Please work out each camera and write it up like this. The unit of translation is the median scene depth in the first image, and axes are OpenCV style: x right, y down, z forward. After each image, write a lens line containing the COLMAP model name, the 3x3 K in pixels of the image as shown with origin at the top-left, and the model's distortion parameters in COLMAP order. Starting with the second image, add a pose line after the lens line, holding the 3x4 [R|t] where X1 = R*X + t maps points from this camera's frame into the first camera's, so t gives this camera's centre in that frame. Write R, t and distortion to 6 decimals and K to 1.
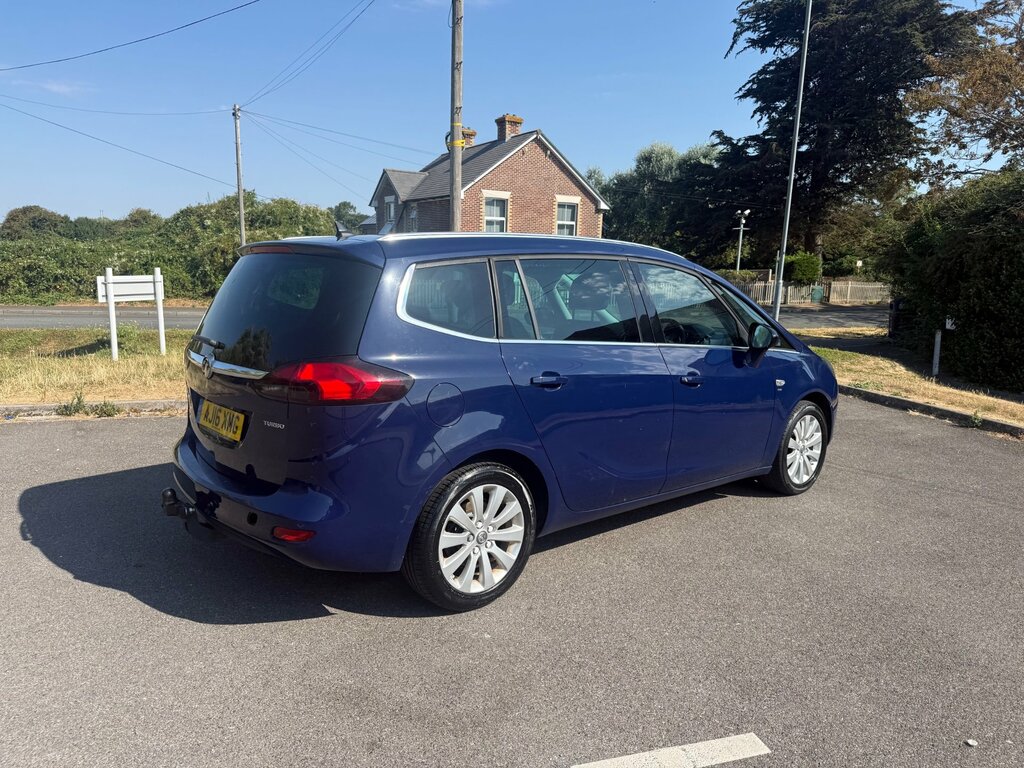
lens RADIAL K [[705.8, 0, 515.3], [0, 705.8, 393.9], [0, 0, 1]] dist [0.150034, -0.247828]
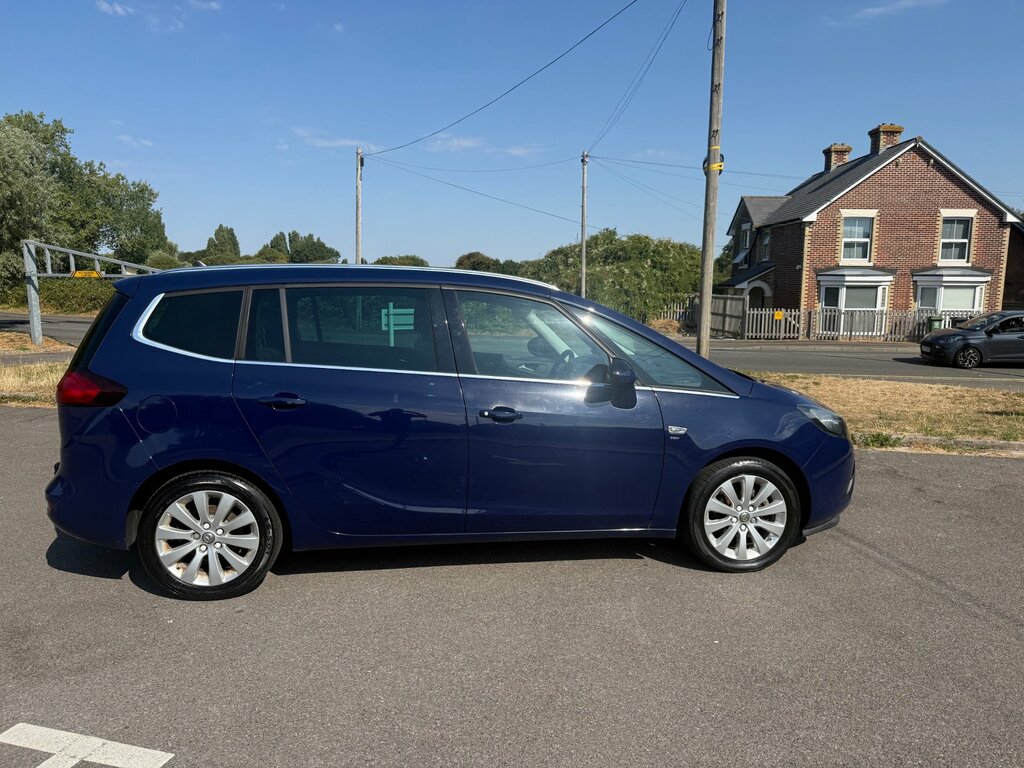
lens RADIAL K [[718.6, 0, 514.6], [0, 718.6, 399.7], [0, 0, 1]] dist [0.052677, -0.100465]
pose [[0.854009, 0.061374, -0.516626, 0.108768], [-0.079744, 0.996725, -0.013412, -0.004225], [0.514111, 0.052651, 0.856106, 0.030977]]
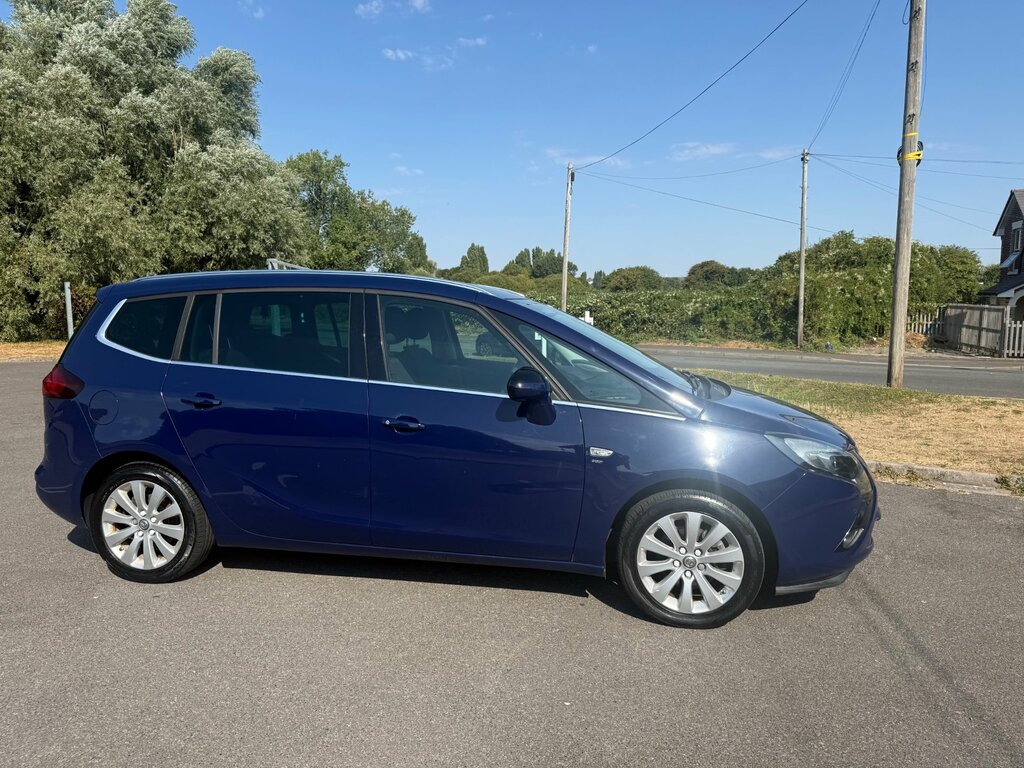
lens RADIAL K [[721.3, 0, 509.5], [0, 721.3, 386.6], [0, 0, 1]] dist [0.028856, -0.040882]
pose [[0.636776, 0.069680, -0.767894, 0.148145], [-0.124723, 0.992101, -0.013401, -0.010438], [0.760894, 0.104308, 0.640437, 0.076997]]
